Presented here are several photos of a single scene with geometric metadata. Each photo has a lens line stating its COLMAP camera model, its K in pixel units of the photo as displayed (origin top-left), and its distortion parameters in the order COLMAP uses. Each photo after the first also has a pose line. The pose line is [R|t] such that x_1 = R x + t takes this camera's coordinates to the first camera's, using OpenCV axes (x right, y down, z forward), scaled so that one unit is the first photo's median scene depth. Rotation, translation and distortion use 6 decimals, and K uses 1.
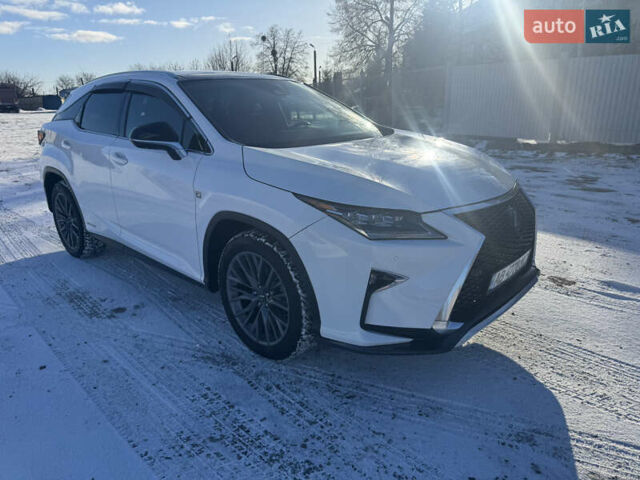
lens RADIAL K [[456.3, 0, 316.6], [0, 456.3, 224.2], [0, 0, 1]] dist [0.004824, -0.020388]
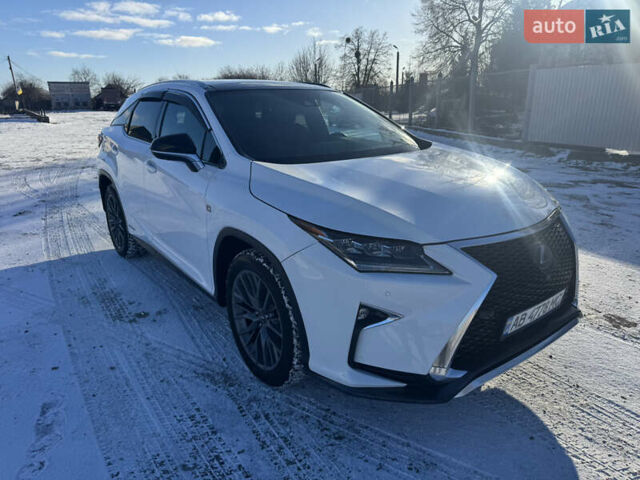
lens RADIAL K [[456.3, 0, 316.6], [0, 456.3, 224.2], [0, 0, 1]] dist [0.004824, -0.020388]
pose [[0.985835, 0.050125, -0.160051, 0.143165], [-0.050694, 0.998714, 0.000527, -0.046841], [0.159871, 0.007595, 0.987109, 0.071662]]
